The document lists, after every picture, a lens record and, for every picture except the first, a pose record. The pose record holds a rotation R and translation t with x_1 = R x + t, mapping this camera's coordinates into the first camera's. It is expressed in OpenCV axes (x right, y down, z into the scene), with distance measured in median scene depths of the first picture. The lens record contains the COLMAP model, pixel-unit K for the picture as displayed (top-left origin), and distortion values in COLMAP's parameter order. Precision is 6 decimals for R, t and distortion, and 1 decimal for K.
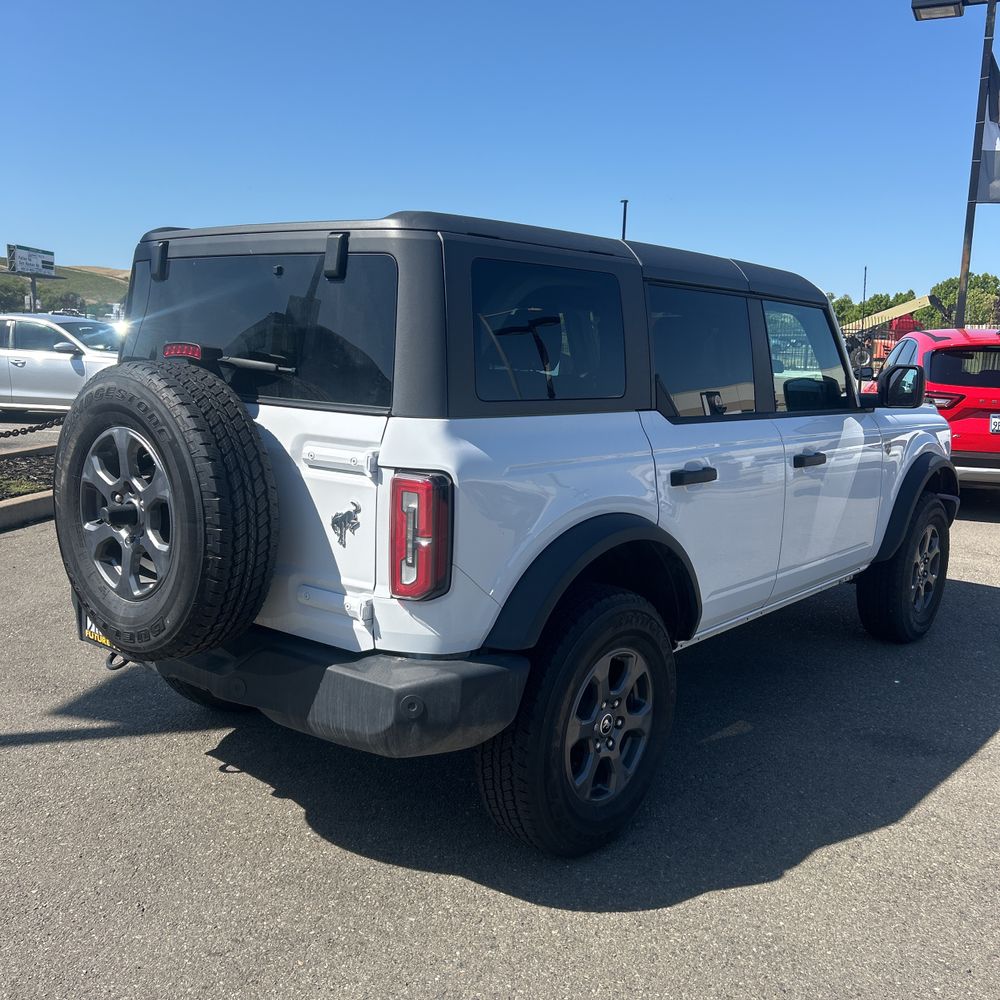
lens RADIAL K [[1001.0, 0, 510.8], [0, 1001.0, 502.0], [0, 0, 1]] dist [0.102852, -0.254399]
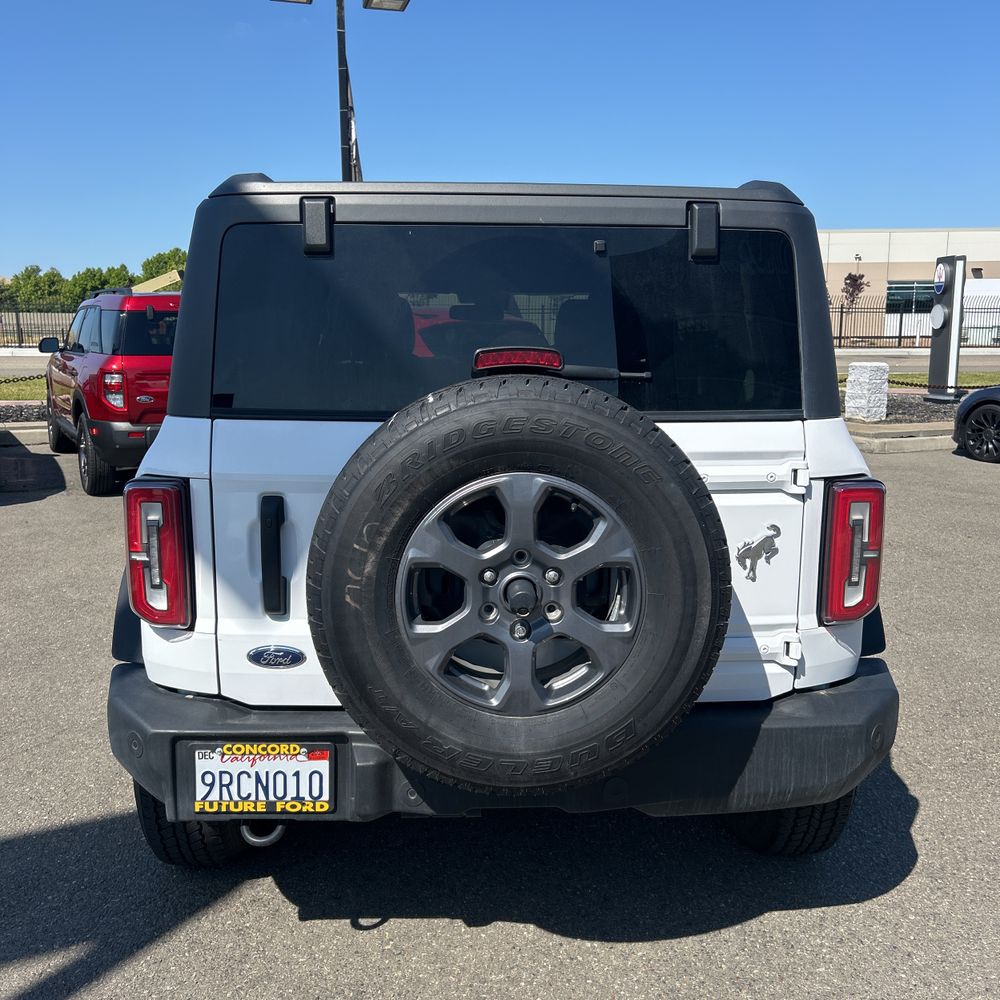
lens RADIAL K [[1001.0, 0, 510.8], [0, 1001.0, 502.0], [0, 0, 1]] dist [0.102852, -0.254399]
pose [[0.746443, -0.142987, 0.649906, -0.851916], [0.126806, 0.989310, 0.072018, -0.106295], [-0.653255, 0.028655, 0.756595, 0.489718]]
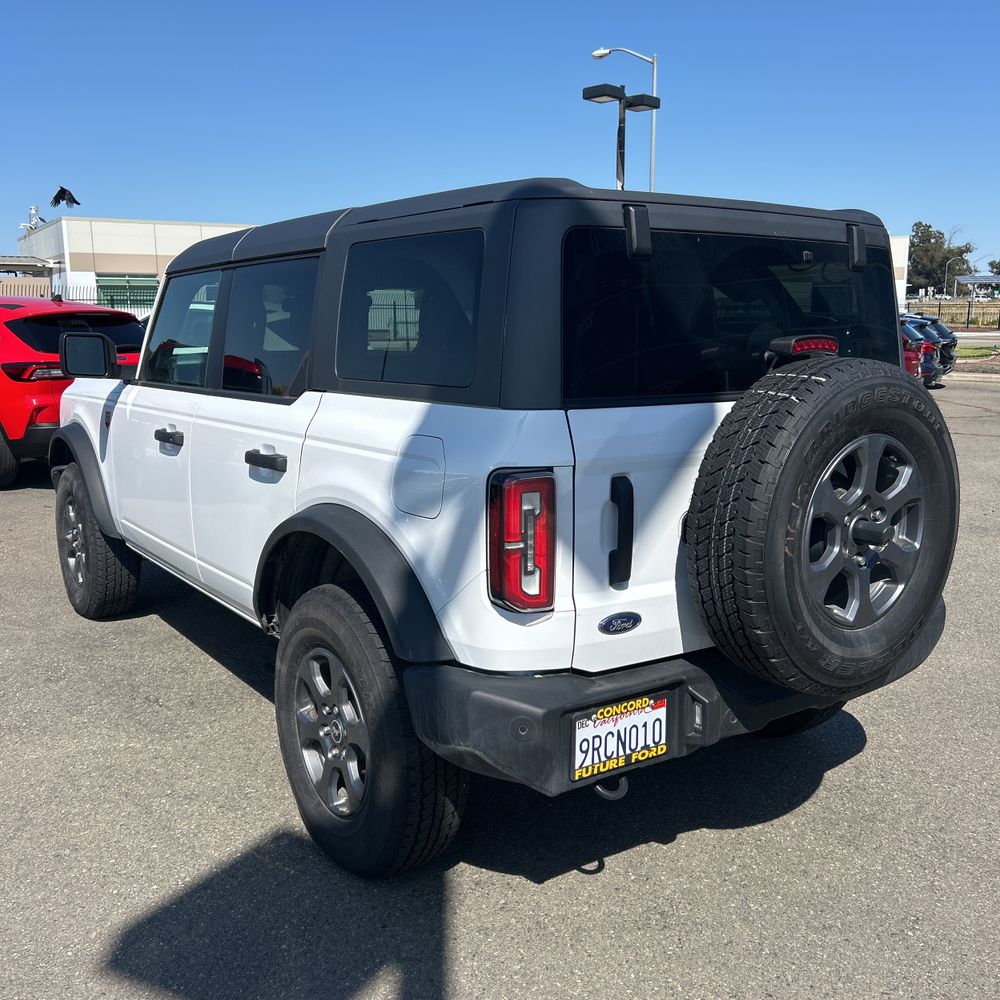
lens RADIAL K [[1001.0, 0, 510.8], [0, 1001.0, 502.0], [0, 0, 1]] dist [0.102852, -0.254399]
pose [[0.266576, -0.199958, 0.942843, -1.335633], [0.160798, 0.973759, 0.161051, -0.213754], [-0.950306, 0.108675, 0.291734, 1.066104]]
